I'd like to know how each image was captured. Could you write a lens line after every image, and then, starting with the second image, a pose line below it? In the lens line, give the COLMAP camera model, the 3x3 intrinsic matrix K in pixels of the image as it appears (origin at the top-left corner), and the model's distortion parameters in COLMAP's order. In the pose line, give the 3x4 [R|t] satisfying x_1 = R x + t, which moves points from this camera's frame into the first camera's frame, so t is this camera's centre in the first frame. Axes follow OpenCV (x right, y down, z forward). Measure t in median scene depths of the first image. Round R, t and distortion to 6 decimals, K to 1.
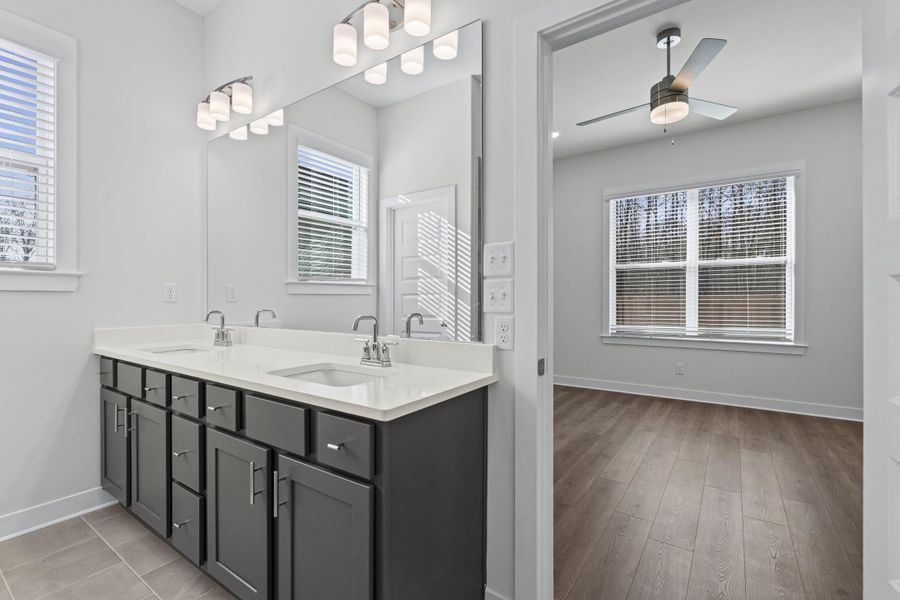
lens RADIAL K [[402.9, 0, 441.7], [0, 402.9, 295.7], [0, 0, 1]] dist [0.024325, 0.000225]
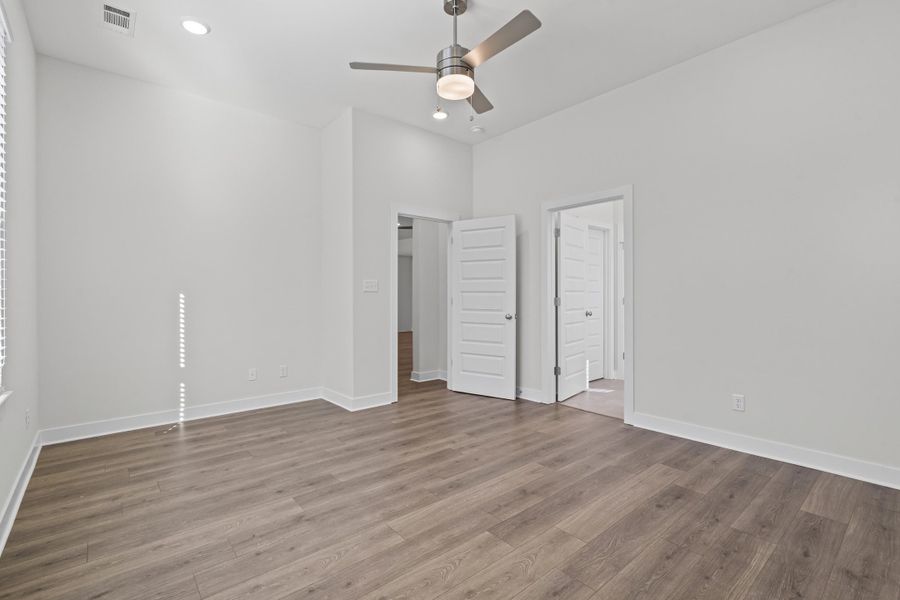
lens RADIAL K [[402.9, 0, 445.7], [0, 402.9, 298.8], [0, 0, 1]] dist [0.024325, 0.000225]
pose [[-0.966833, 0.006878, 0.255318, 0.223738], [0.009238, 0.999925, 0.008044, 0.009668], [-0.255244, 0.010136, -0.966824, 1.161626]]
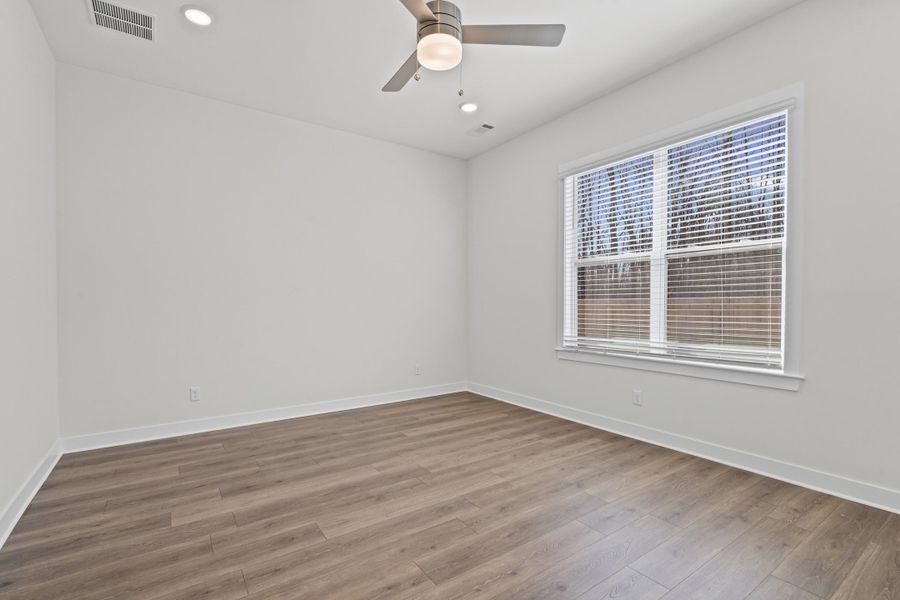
lens RADIAL K [[402.9, 0, 452.3], [0, 402.9, 302.9], [0, 0, 1]] dist [0.024325, 0.000225]
pose [[0.941356, 0.003155, -0.337399, 0.518766], [-0.003077, 0.999995, 0.000767, 0.008387], [0.337400, 0.000316, 0.941361, 0.198484]]
